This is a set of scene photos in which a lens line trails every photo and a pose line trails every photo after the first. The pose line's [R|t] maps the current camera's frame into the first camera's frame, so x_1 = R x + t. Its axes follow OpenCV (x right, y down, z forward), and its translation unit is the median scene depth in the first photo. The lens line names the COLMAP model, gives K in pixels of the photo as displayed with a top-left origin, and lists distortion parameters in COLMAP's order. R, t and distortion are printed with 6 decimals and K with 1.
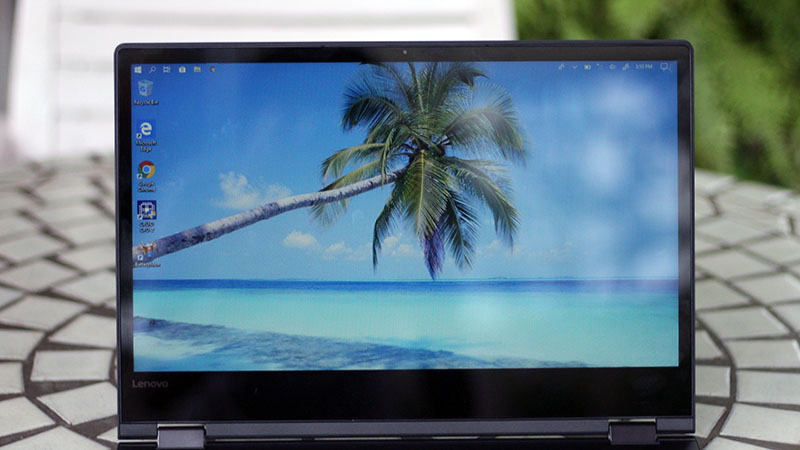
lens RADIAL K [[1090.6, 0, 399.1], [0, 1090.6, 225.1], [0, 0, 1]] dist [-0.036375, 0.000000]
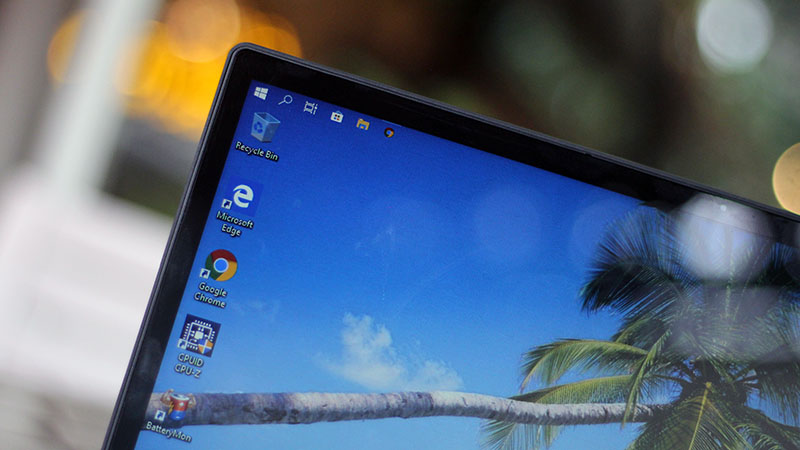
lens RADIAL K [[1090.6, 0, 396.3], [0, 1090.6, 225.7], [0, 0, 1]] dist [-0.036375, 0.000000]
pose [[0.939452, 0.257235, -0.226409, -0.025538], [-0.297315, 0.940368, -0.165265, -0.004664], [0.170396, 0.222573, 0.959910, 0.443759]]
